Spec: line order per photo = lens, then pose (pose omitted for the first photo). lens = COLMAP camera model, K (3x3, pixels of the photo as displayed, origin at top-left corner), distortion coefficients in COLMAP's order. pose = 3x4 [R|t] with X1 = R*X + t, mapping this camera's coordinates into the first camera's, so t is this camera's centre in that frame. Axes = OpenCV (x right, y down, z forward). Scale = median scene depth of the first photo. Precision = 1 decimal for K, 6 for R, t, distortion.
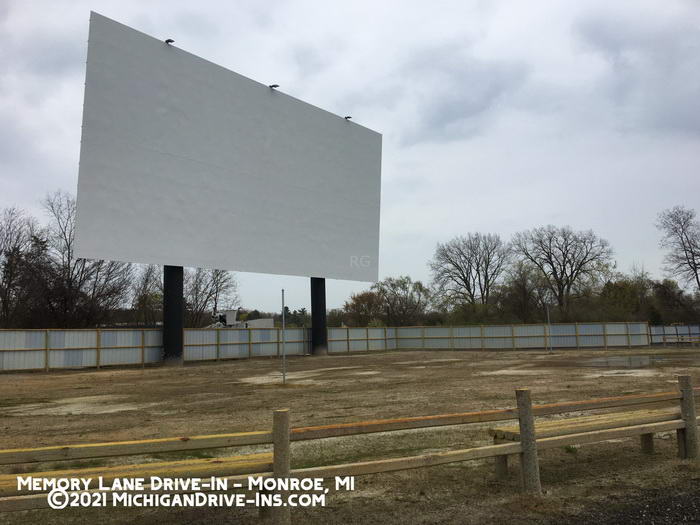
lens RADIAL K [[539.8, 0, 350.0], [0, 539.8, 262.5], [0, 0, 1]] dist [0.008812, -0.000918]
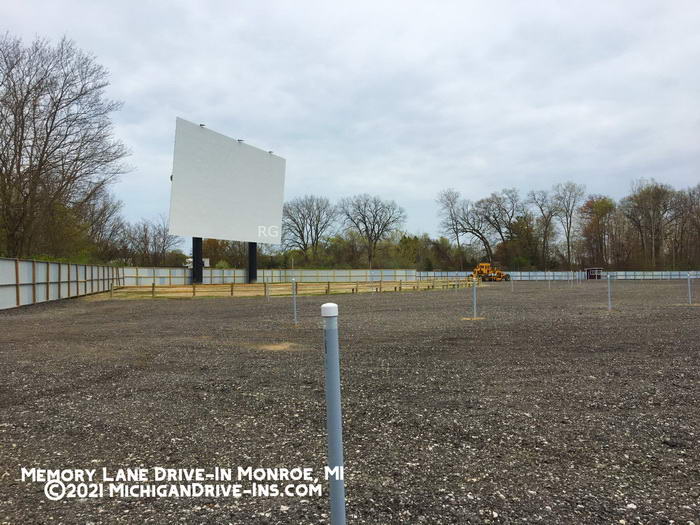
lens RADIAL K [[539.8, 0, 350.0], [0, 539.8, 262.5], [0, 0, 1]] dist [0.008812, -0.000918]
pose [[0.941079, 0.025164, 0.337250, -0.109366], [-0.061792, 0.993235, 0.098317, -0.030511], [-0.332495, -0.113364, 0.936267, -0.246533]]
